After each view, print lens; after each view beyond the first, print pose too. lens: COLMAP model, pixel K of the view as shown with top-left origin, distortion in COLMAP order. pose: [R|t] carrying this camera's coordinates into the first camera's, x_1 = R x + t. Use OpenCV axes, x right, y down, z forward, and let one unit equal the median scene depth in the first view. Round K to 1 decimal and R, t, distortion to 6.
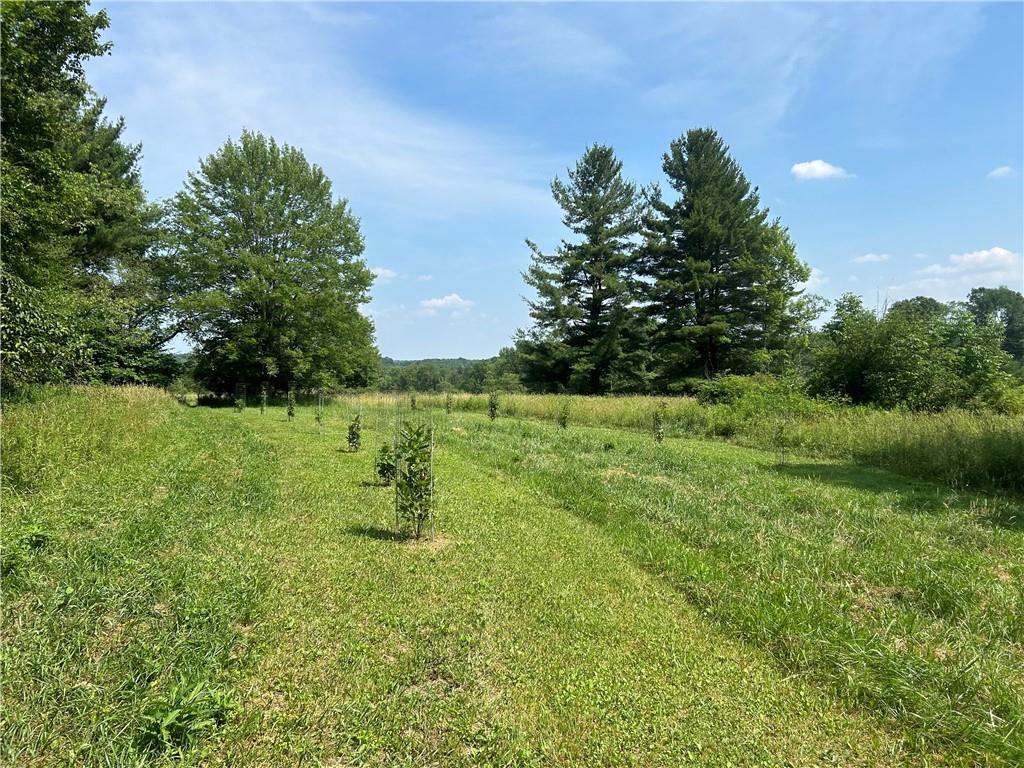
lens RADIAL K [[779.0, 0, 508.0], [0, 779.0, 383.6], [0, 0, 1]] dist [-0.007131, -0.000890]
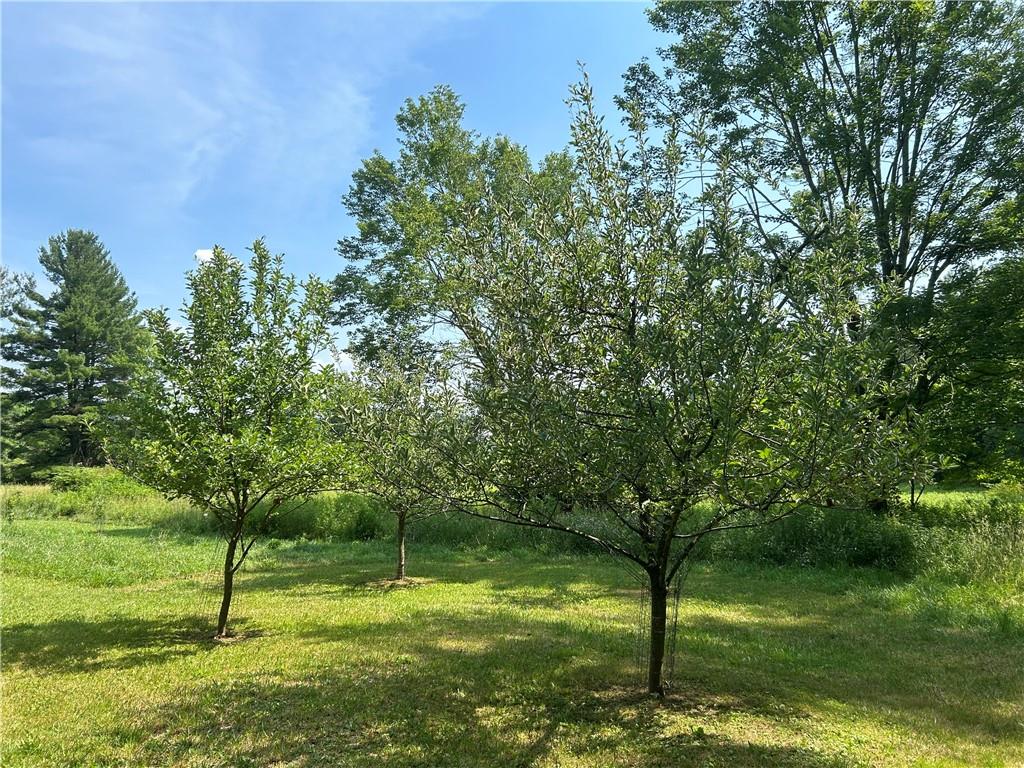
lens RADIAL K [[779.0, 0, 510.2], [0, 779.0, 376.7], [0, 0, 1]] dist [-0.007131, -0.000890]
pose [[0.736581, 0.067518, 0.672970, -0.022853], [0.010218, 0.993780, -0.110888, -0.004169], [-0.676272, 0.088554, 0.731310, -0.156602]]
